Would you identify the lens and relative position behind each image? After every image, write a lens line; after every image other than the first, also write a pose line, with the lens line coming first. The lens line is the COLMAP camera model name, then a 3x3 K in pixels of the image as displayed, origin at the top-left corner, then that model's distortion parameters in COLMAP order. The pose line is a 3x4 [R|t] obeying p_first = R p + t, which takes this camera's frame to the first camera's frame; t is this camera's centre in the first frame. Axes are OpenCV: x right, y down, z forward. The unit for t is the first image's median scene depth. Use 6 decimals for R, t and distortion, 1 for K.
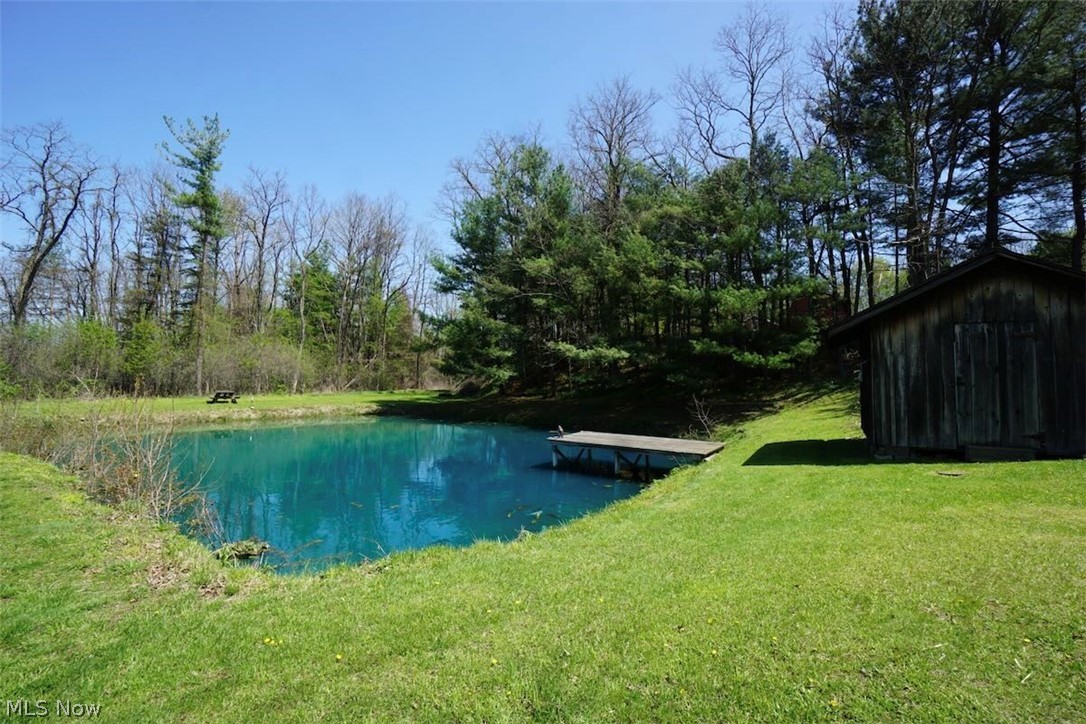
lens RADIAL K [[486.1, 0, 520.0], [0, 486.1, 349.7], [0, 0, 1]] dist [-0.000425, -0.000019]
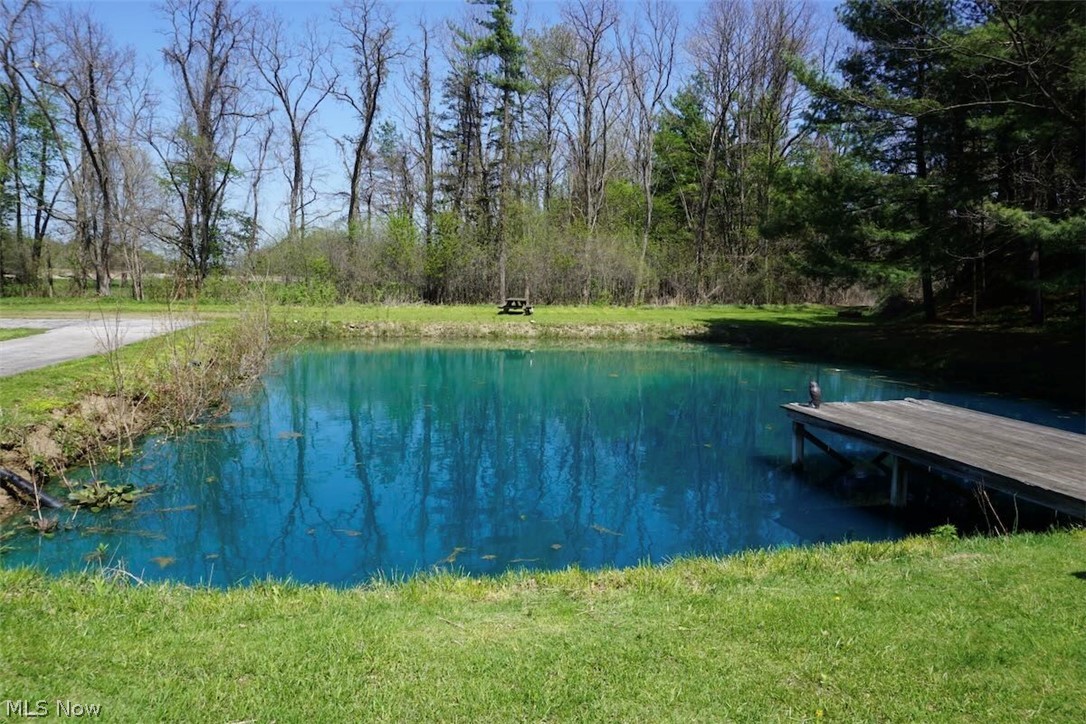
lens RADIAL K [[727.2, 0, 535.5], [0, 727.2, 344.8], [0, 0, 1]] dist [-0.011240, -0.004801]
pose [[0.772042, 0.058861, -0.632840, 0.132475], [0.029416, 0.991326, 0.128091, 0.011278], [0.634891, -0.117507, 0.763614, 0.133675]]
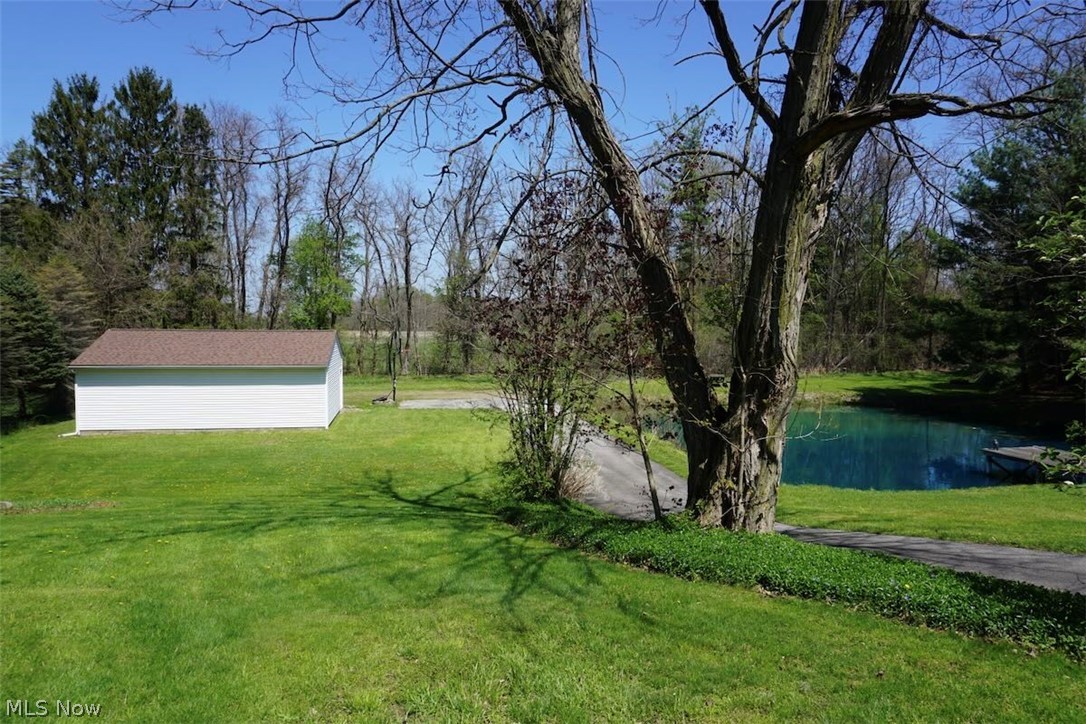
lens RADIAL K [[728.8, 0, 543.0], [0, 728.8, 362.0], [0, 0, 1]] dist [-0.044866, 0.049342]
pose [[0.729621, 0.022756, -0.683473, 0.197035], [0.049208, 0.995108, 0.085662, -0.094981], [0.682079, -0.096133, 0.724932, -0.401489]]
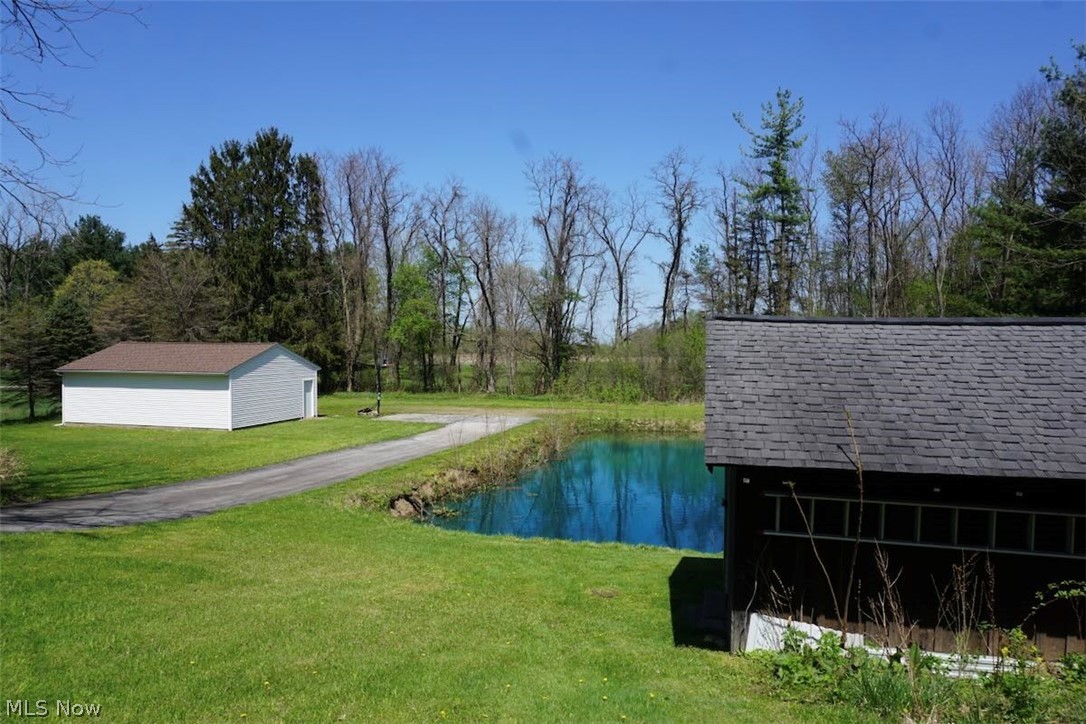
lens RADIAL K [[720.4, 0, 538.2], [0, 720.4, 365.8], [0, 0, 1]] dist [-0.056439, 0.044527]
pose [[0.372685, 0.009536, -0.927909, 0.446074], [0.054878, 0.997971, 0.032298, -0.047269], [0.926334, -0.062958, 0.371406, 0.079859]]
